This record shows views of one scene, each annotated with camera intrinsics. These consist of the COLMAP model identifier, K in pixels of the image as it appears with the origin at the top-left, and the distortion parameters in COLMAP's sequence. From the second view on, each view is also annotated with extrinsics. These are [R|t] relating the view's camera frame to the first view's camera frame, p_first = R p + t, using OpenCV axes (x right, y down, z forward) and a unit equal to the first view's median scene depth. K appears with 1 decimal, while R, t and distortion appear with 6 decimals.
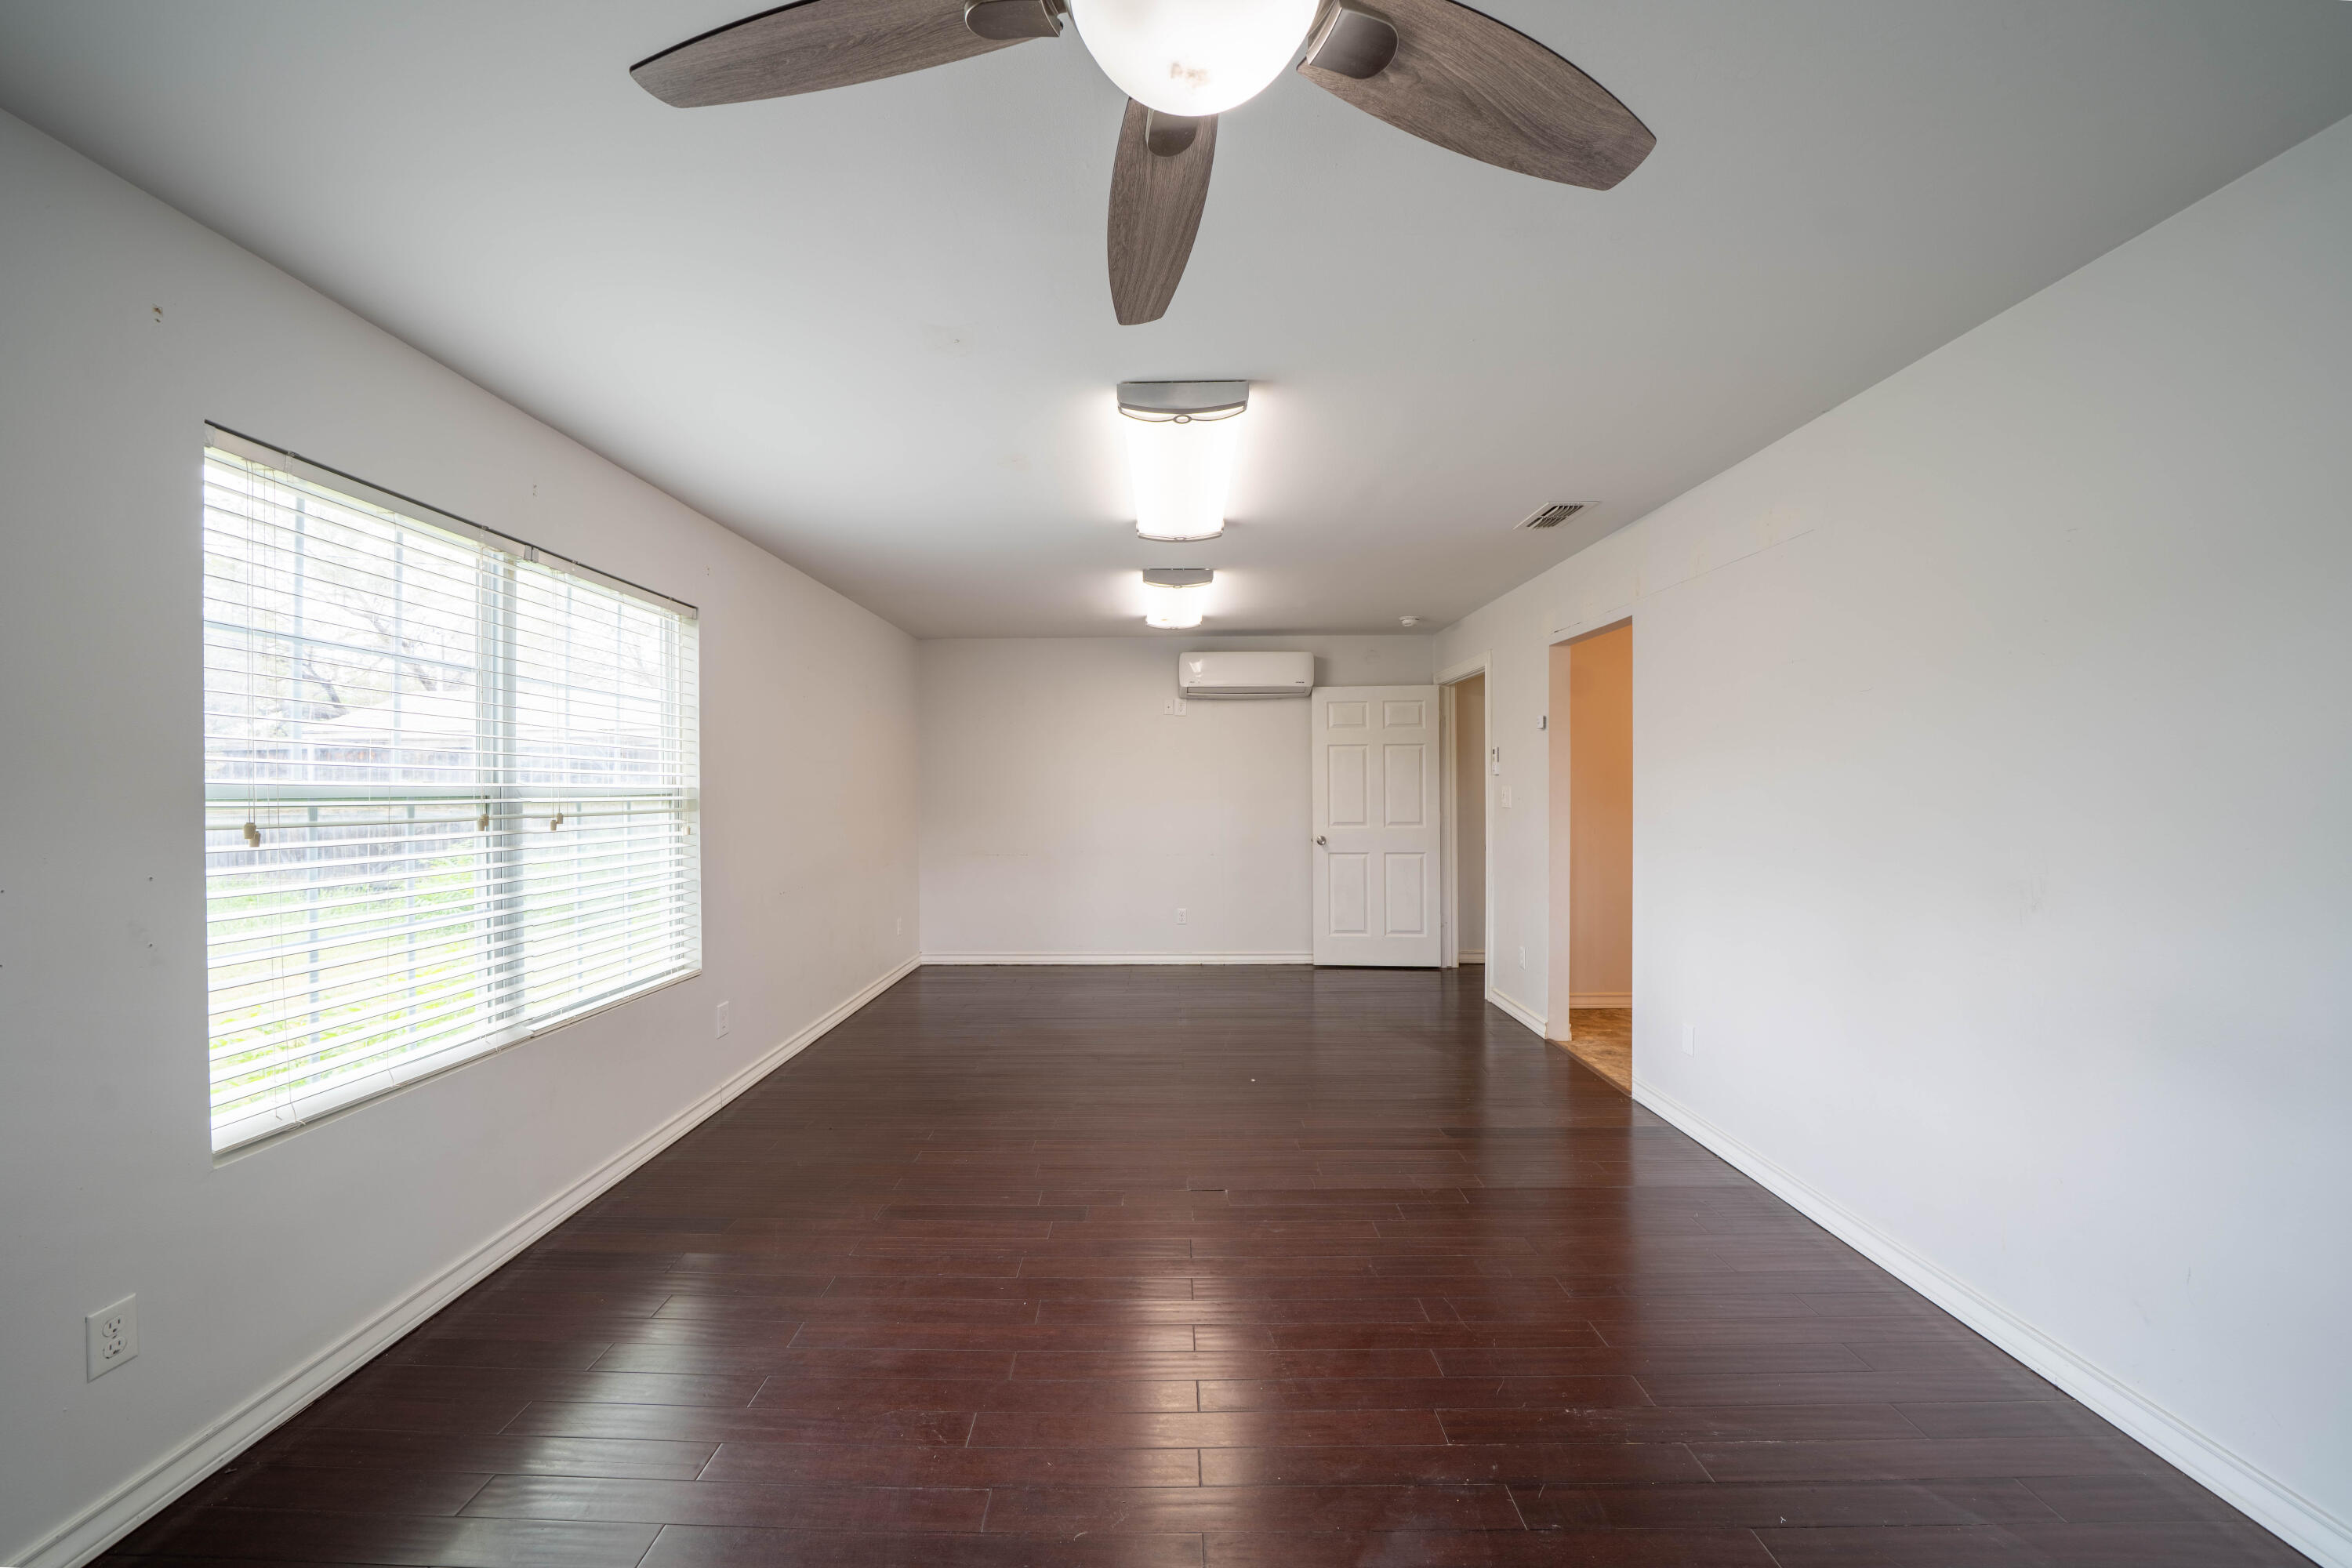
lens RADIAL K [[859.0, 0, 1176.0], [0, 859.0, 784.0], [0, 0, 1]] dist [-0.031882, -0.000027]
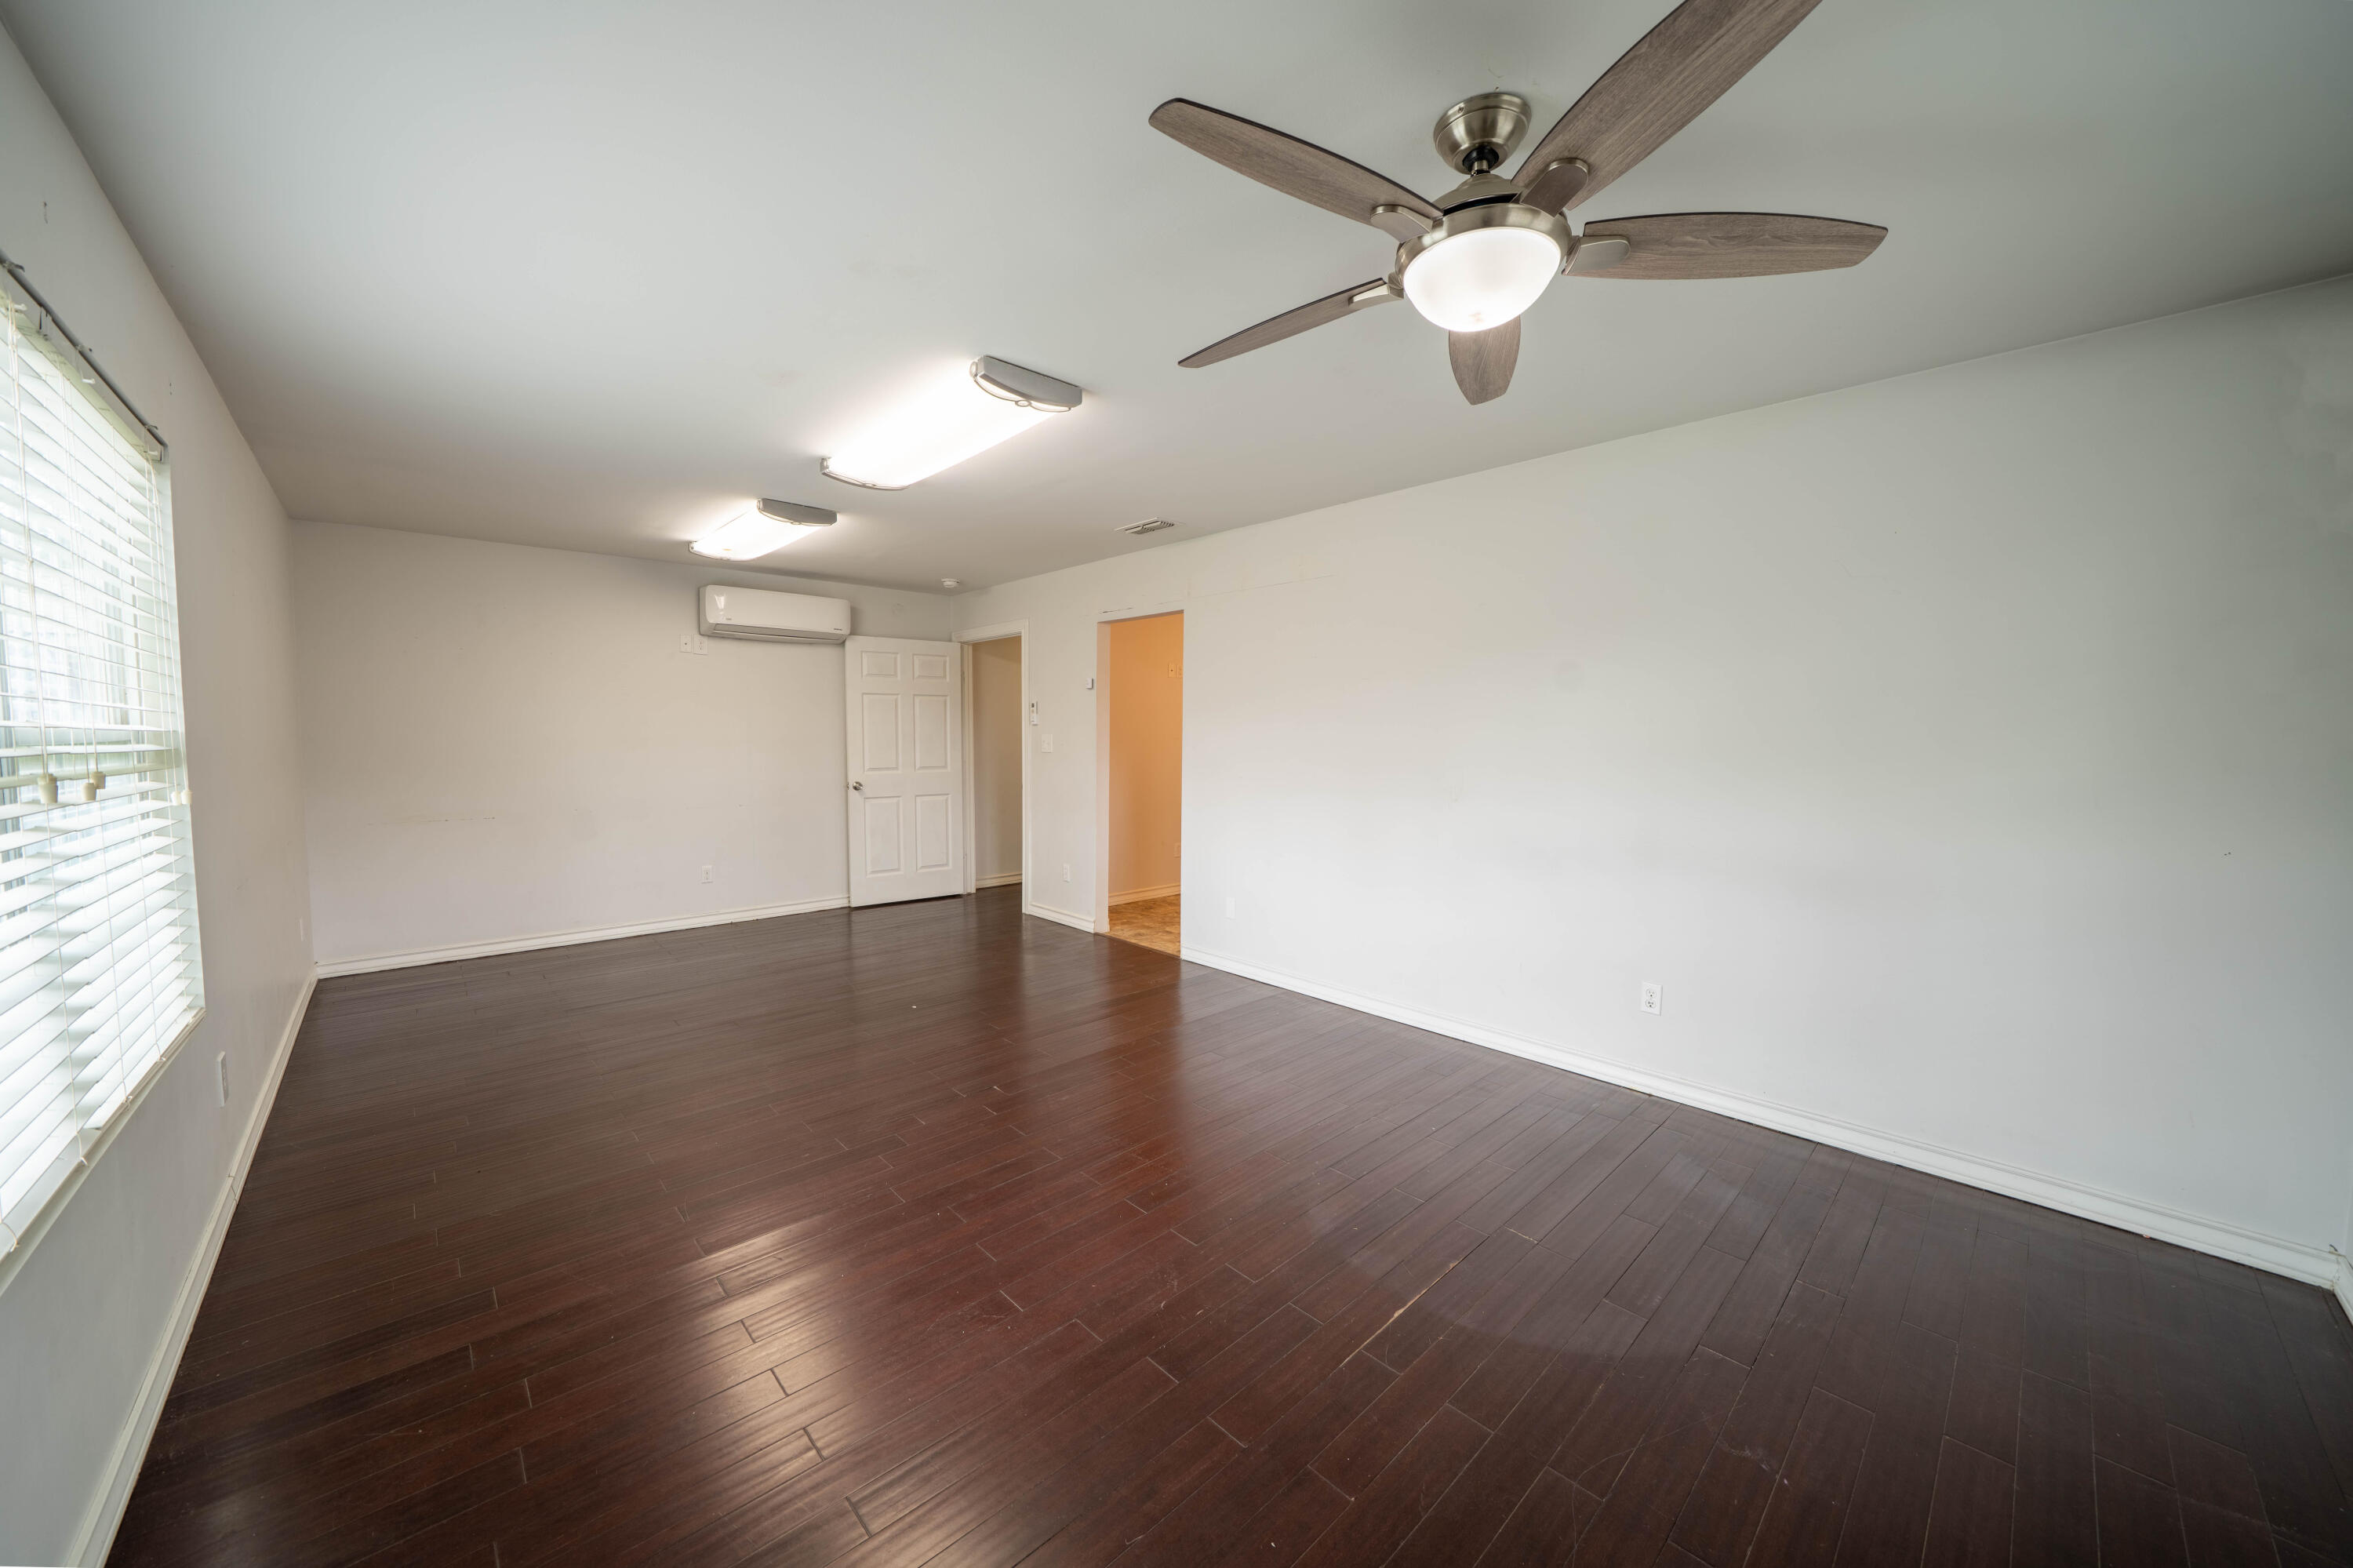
lens RADIAL K [[835.1, 0, 1160.7], [0, 835.1, 784.5], [0, 0, 1]] dist [-0.022354, 0.000120]
pose [[0.726908, -0.035243, 0.685829, -0.290515], [-0.007714, 0.998200, 0.059470, 0.002058], [-0.686691, -0.048520, 0.725328, 0.029947]]
